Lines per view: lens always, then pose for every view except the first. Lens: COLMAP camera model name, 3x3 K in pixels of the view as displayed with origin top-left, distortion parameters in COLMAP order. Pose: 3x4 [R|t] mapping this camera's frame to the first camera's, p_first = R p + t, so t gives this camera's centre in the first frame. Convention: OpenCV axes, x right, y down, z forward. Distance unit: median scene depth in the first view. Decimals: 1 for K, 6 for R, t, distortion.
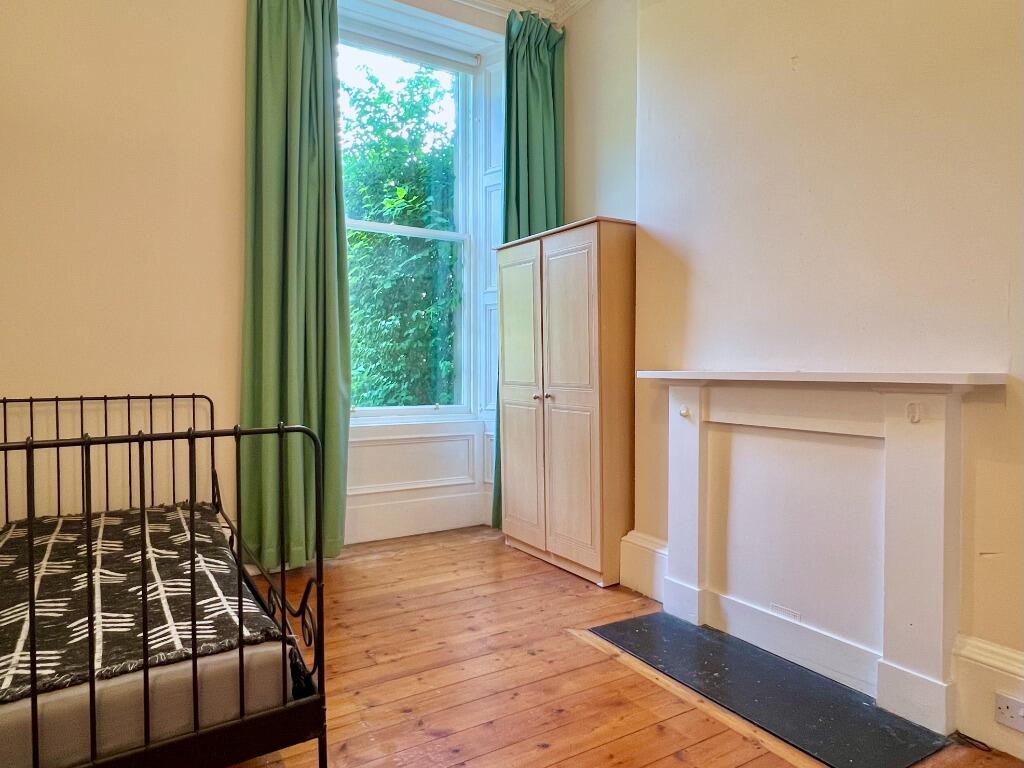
lens RADIAL K [[646.6, 0, 512.0], [0, 646.6, 384.0], [0, 0, 1]] dist [0.000587, 0.000582]
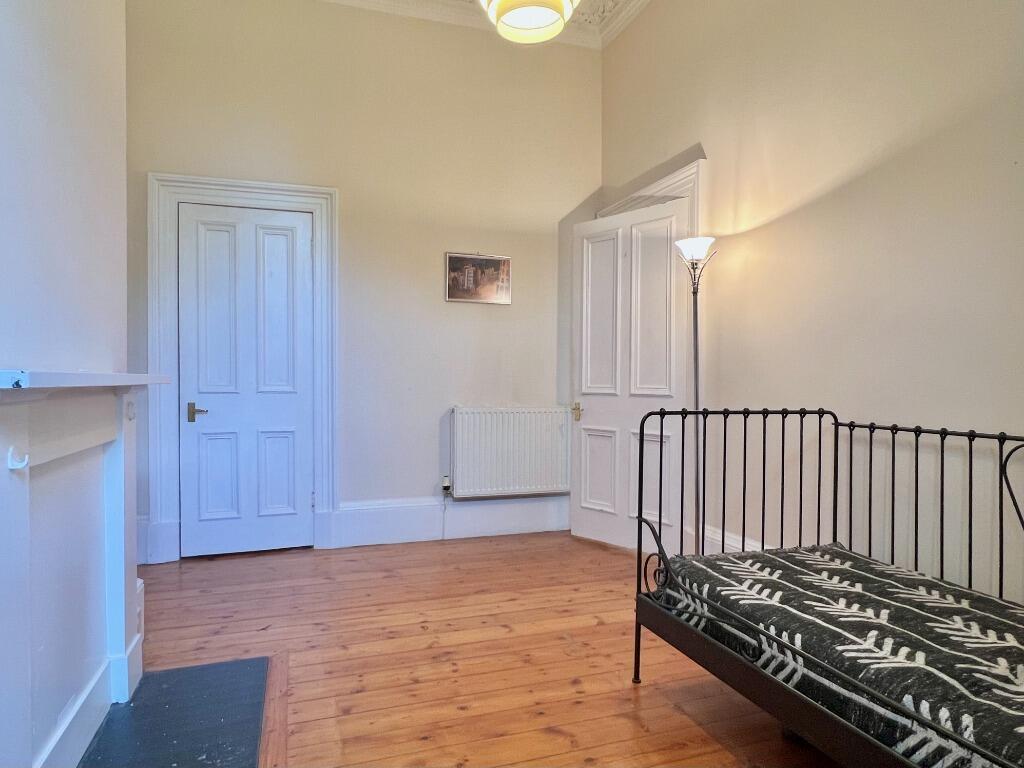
lens RADIAL K [[646.6, 0, 512.0], [0, 646.6, 384.0], [0, 0, 1]] dist [0.000587, 0.000582]
pose [[-0.978907, -0.010128, 0.204057, -0.145652], [-0.001638, 0.999128, 0.041730, -0.026580], [-0.204302, 0.040515, -0.978069, 1.165577]]
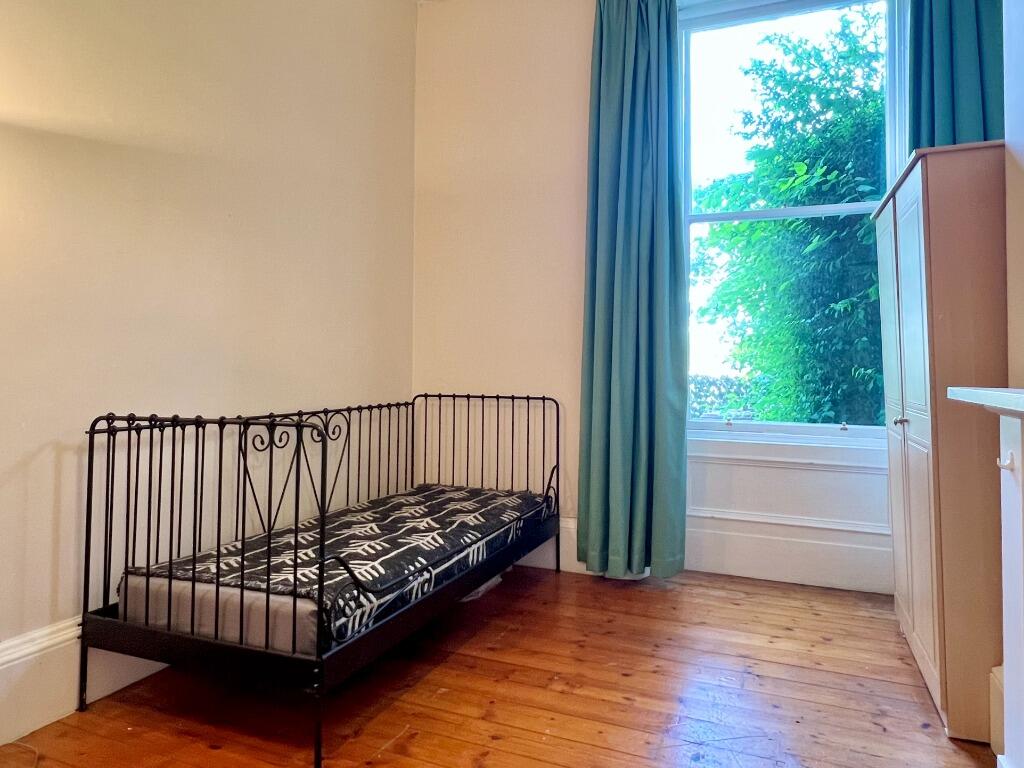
lens RADIAL K [[668.7, 0, 511.7], [0, 668.7, 343.9], [0, 0, 1]] dist [0.000728, 0.001526]
pose [[0.580875, -0.025326, -0.813598, 0.413092], [-0.033466, 0.997928, -0.054958, -0.009574], [0.813304, 0.059152, 0.578824, 0.263098]]
